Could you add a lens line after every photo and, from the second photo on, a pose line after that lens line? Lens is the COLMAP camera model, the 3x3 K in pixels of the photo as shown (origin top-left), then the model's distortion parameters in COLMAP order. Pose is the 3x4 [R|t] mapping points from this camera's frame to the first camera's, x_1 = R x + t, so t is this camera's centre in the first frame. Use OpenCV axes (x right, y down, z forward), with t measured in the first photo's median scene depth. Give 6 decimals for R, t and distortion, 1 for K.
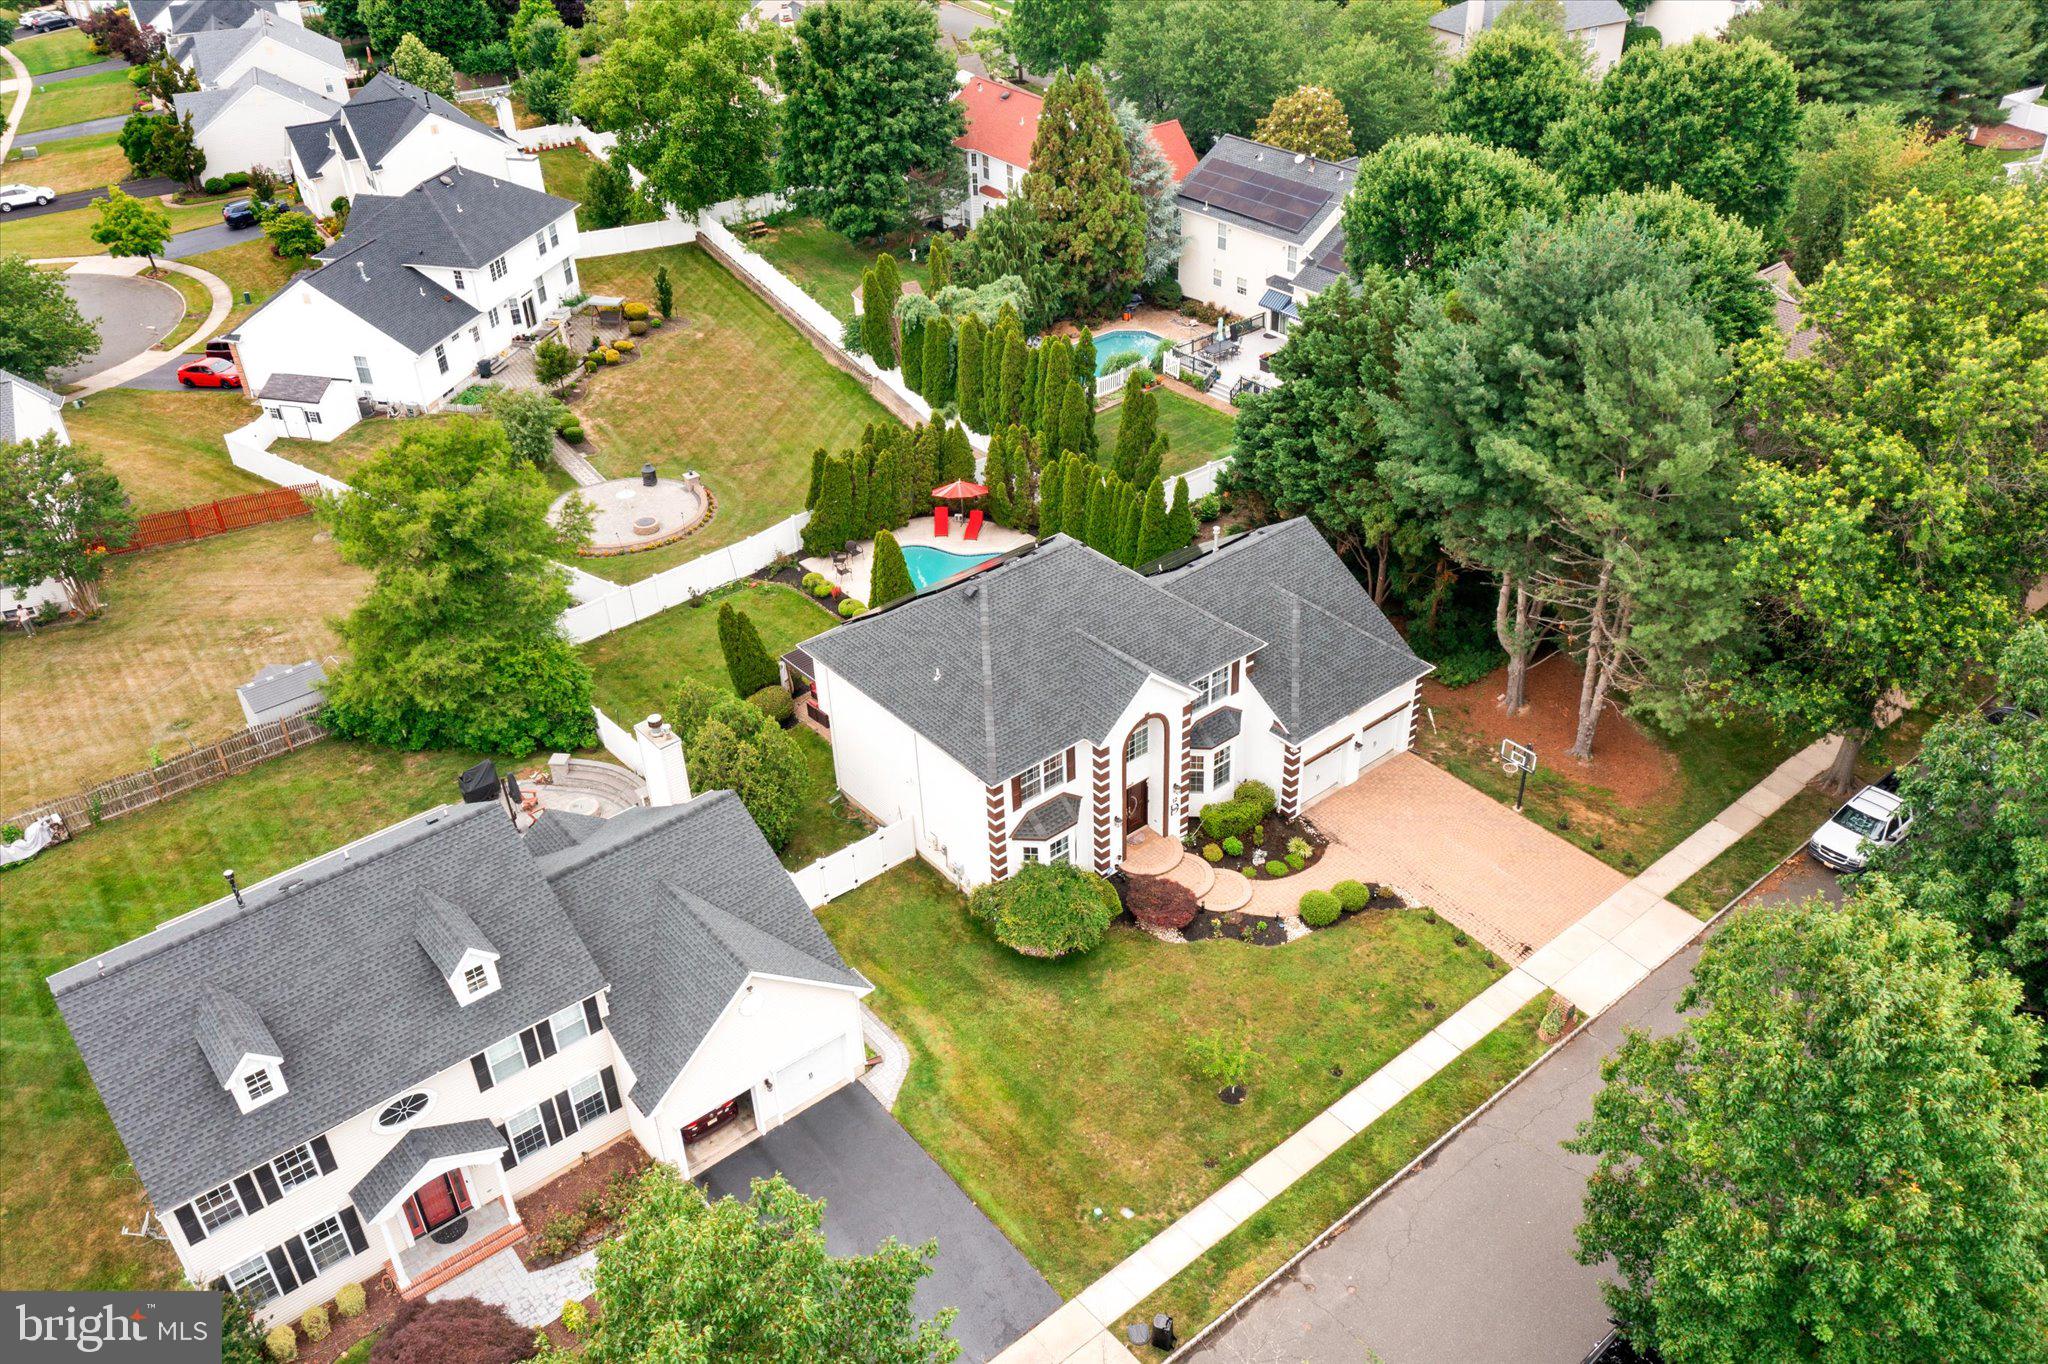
lens RADIAL K [[1617.8, 0, 1016.5], [0, 1617.8, 682.2], [0, 0, 1]] dist [0.015872, -0.002375]
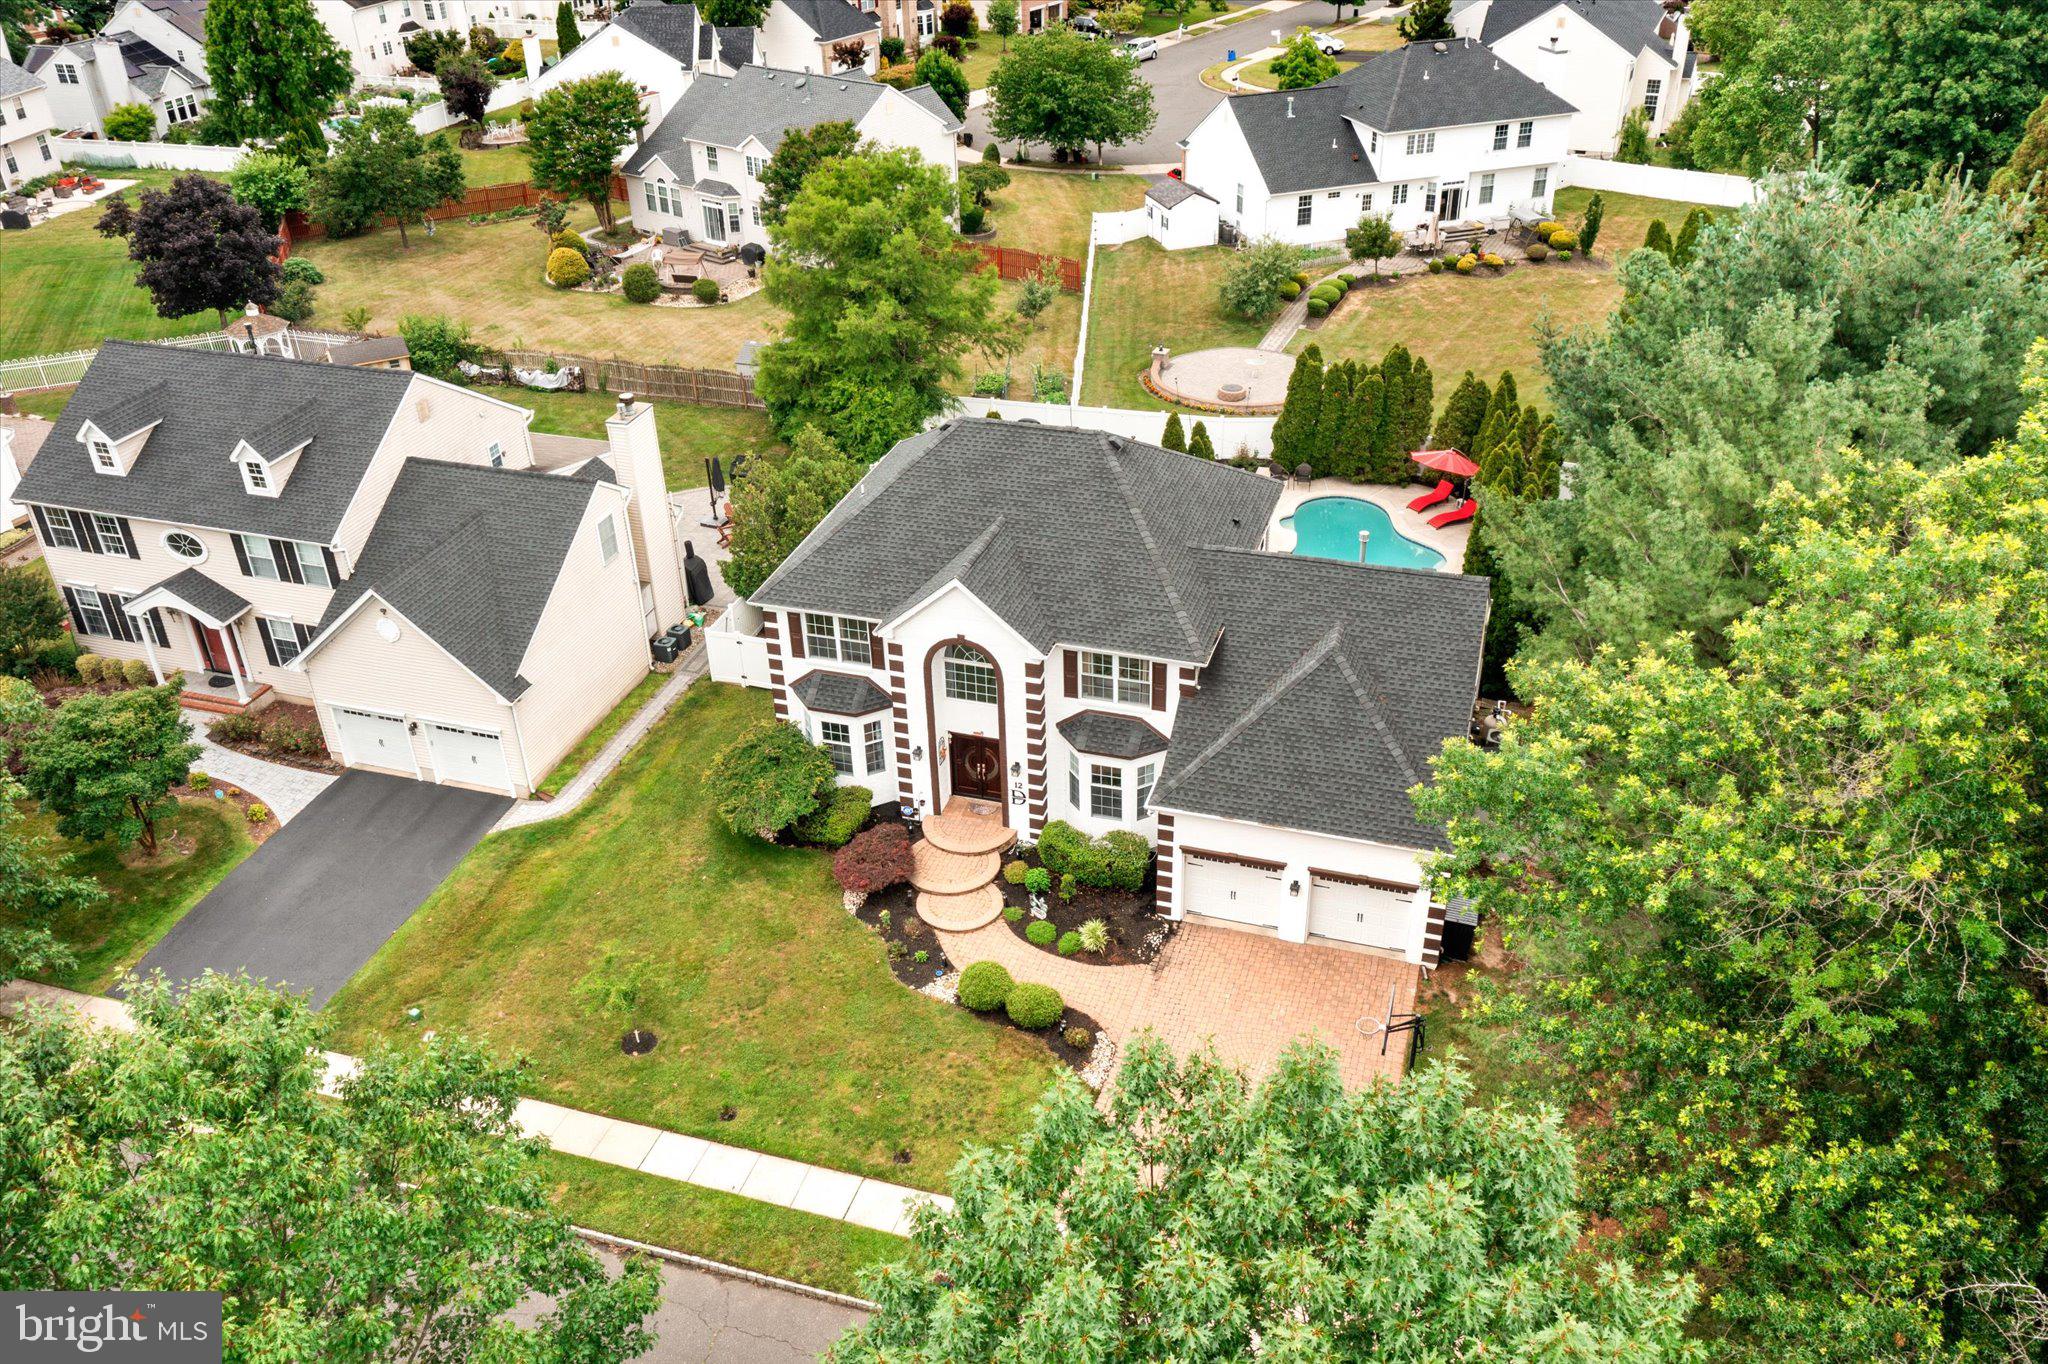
lens RADIAL K [[1617.8, 0, 1027.8], [0, 1617.8, 692.4], [0, 0, 1]] dist [0.015872, -0.002375]
pose [[0.544654, 0.455465, -0.704204, 0.602531], [-0.458717, 0.864730, 0.204503, -0.119134], [0.702090, 0.211647, 0.679908, 0.473973]]
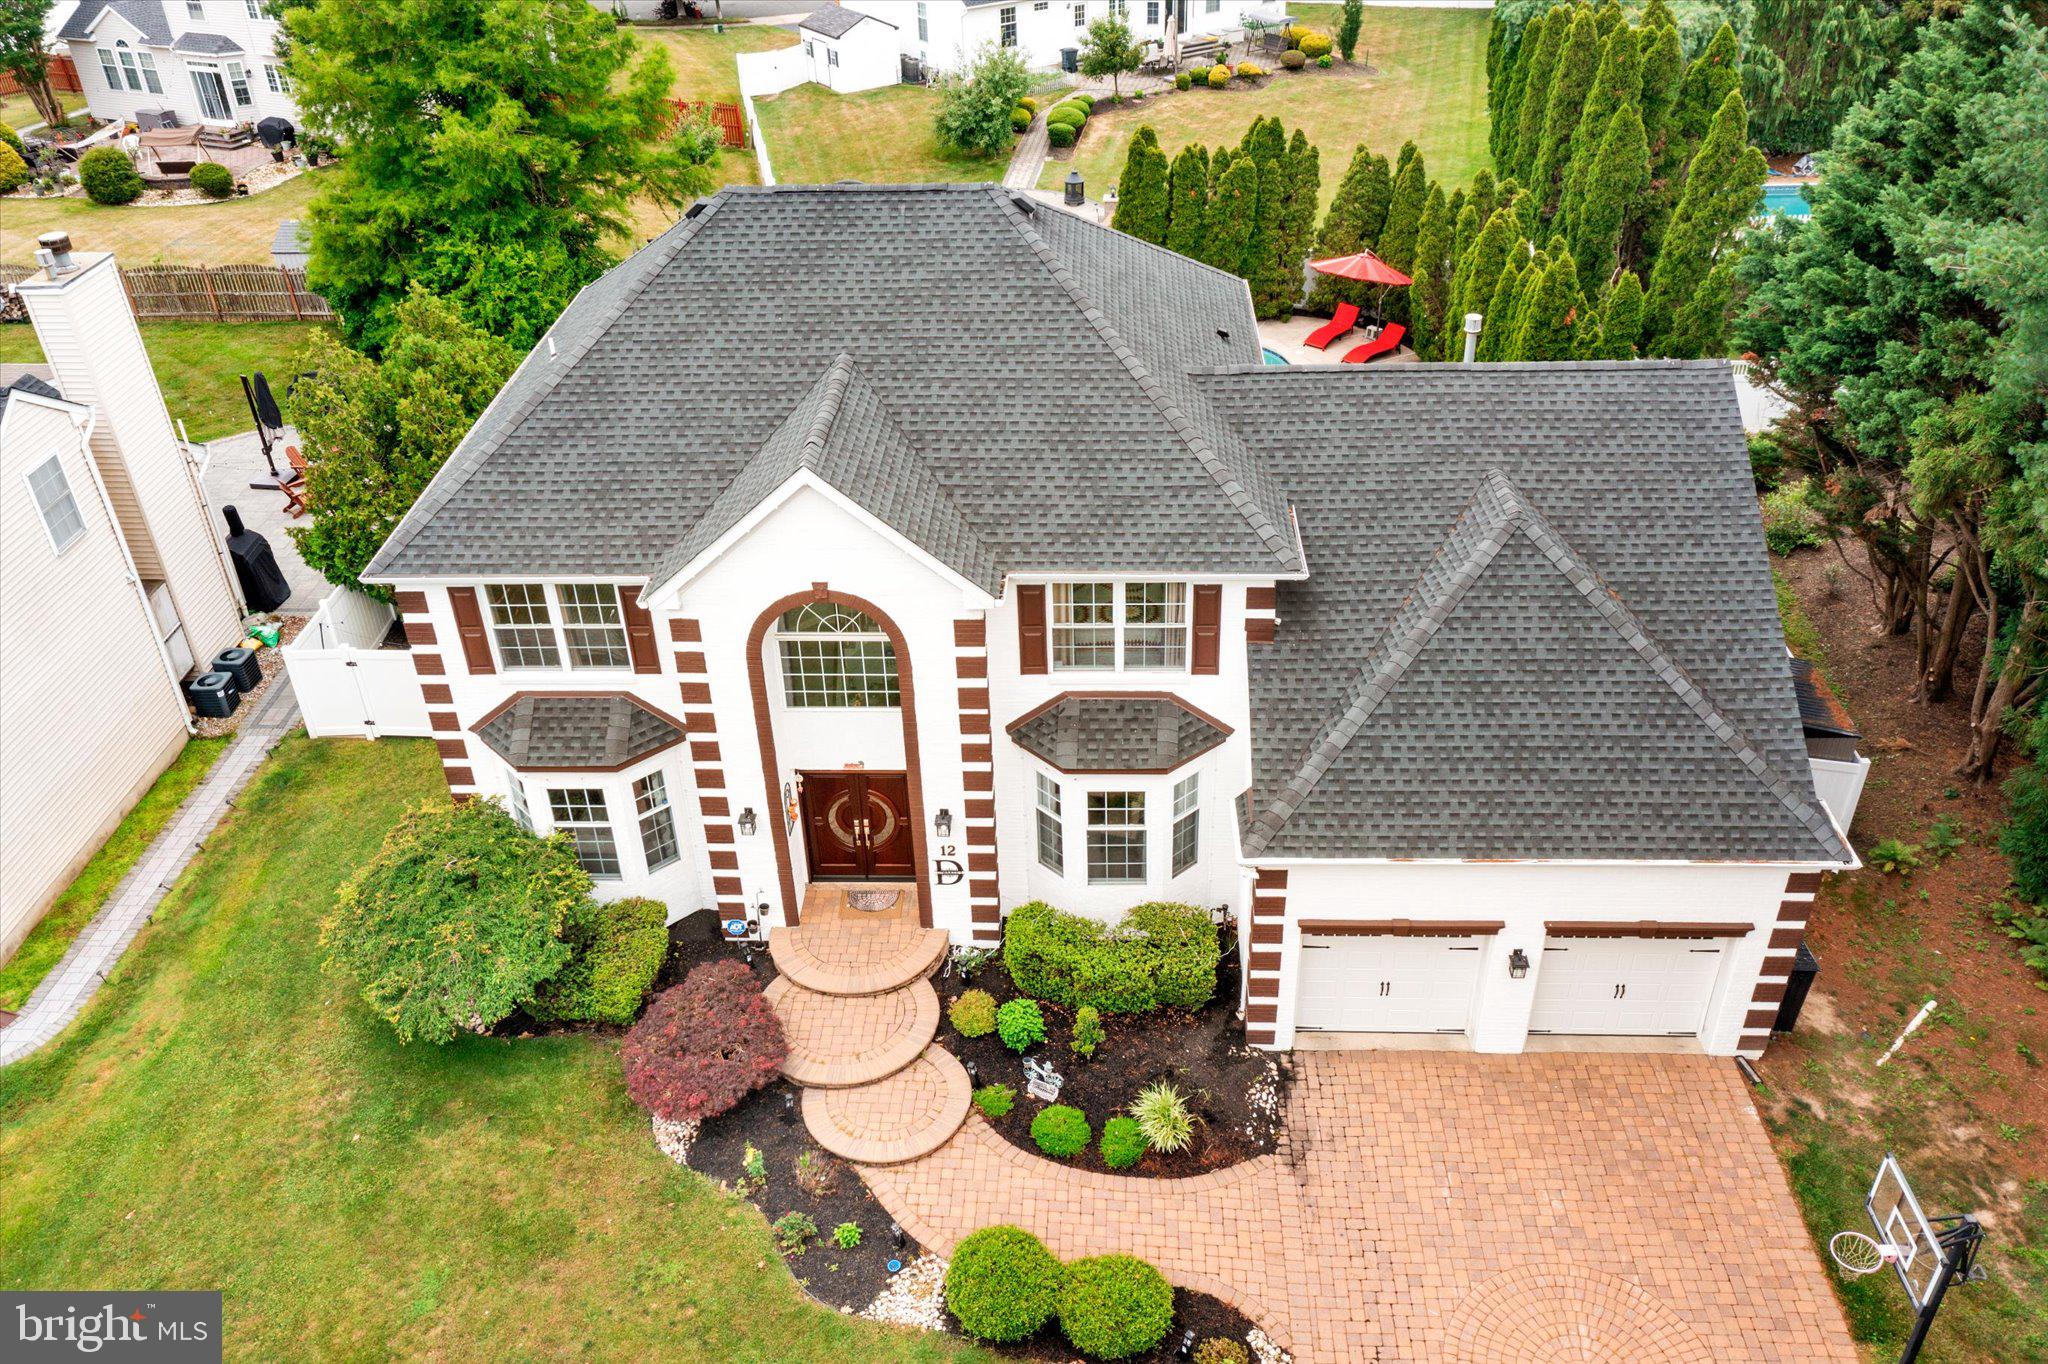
lens RADIAL K [[1617.8, 0, 1024.1], [0, 1617.8, 691.9], [0, 0, 1]] dist [0.015872, -0.002375]
pose [[0.745464, 0.375782, -0.550519, 0.315403], [-0.365399, 0.921157, 0.133988, -0.024576], [0.557465, 0.101276, 0.824000, 0.662974]]
